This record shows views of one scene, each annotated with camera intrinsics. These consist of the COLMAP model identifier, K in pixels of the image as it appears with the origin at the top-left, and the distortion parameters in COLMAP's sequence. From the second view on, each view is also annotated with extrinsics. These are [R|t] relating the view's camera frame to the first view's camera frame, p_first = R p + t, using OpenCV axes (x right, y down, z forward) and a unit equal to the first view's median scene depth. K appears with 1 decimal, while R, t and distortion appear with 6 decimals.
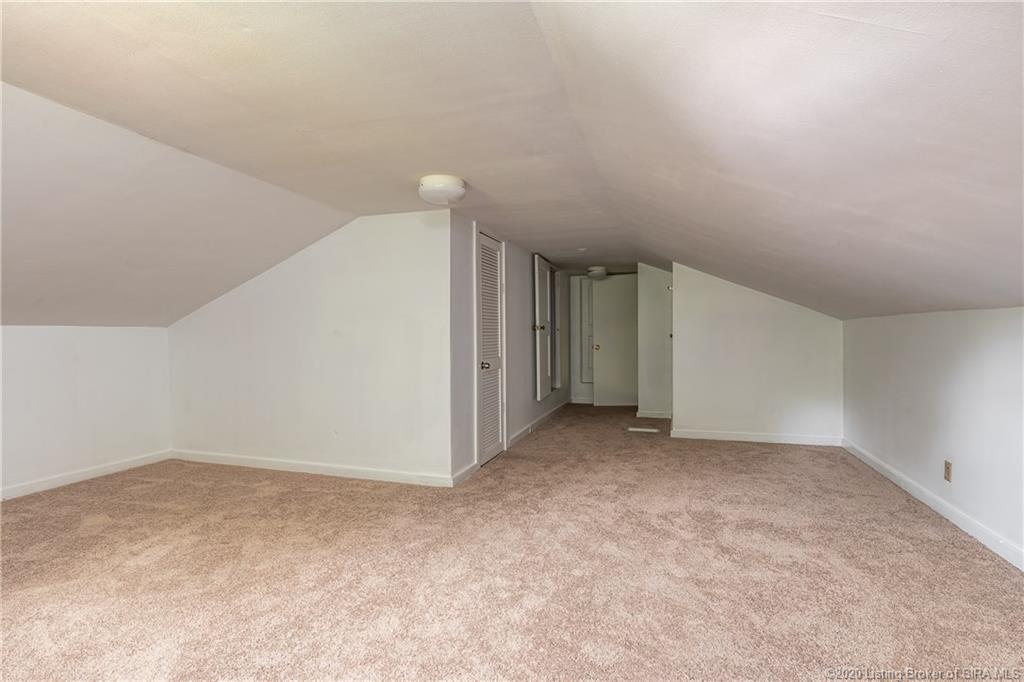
lens RADIAL K [[496.2, 0, 512.0], [0, 496.2, 341.0], [0, 0, 1]] dist [0.001322, 0.000074]
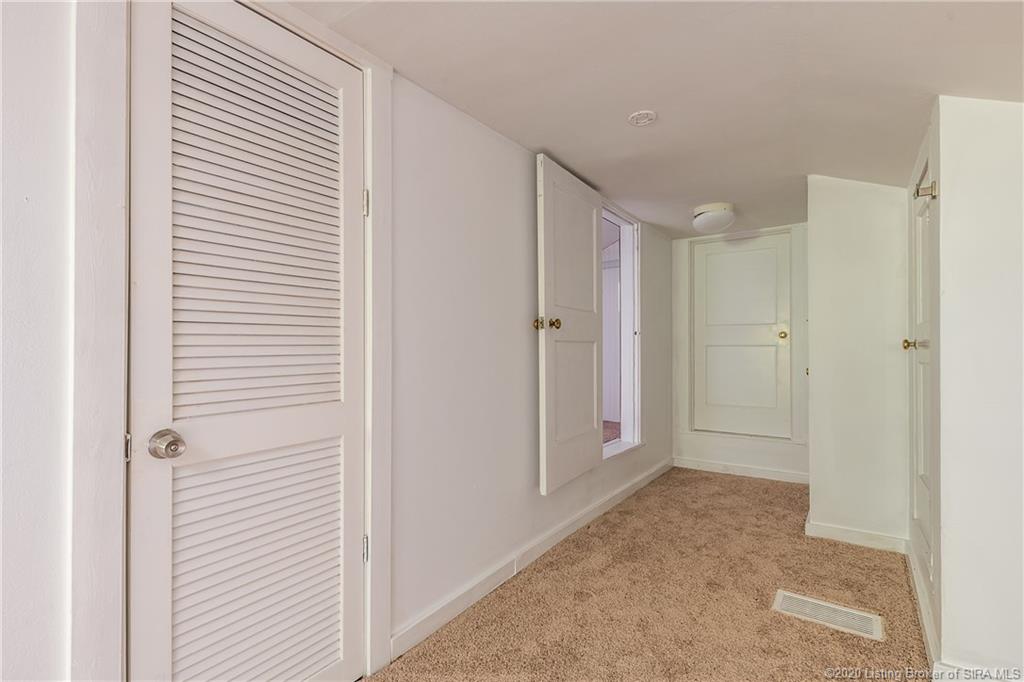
lens RADIAL K [[496.2, 0, 512.0], [0, 496.2, 341.0], [0, 0, 1]] dist [0.001322, 0.000074]
pose [[0.954232, 0.001548, -0.299064, 0.154212], [-0.006305, 0.999868, -0.014942, -0.004993], [0.299002, 0.016144, 0.954116, 0.579475]]
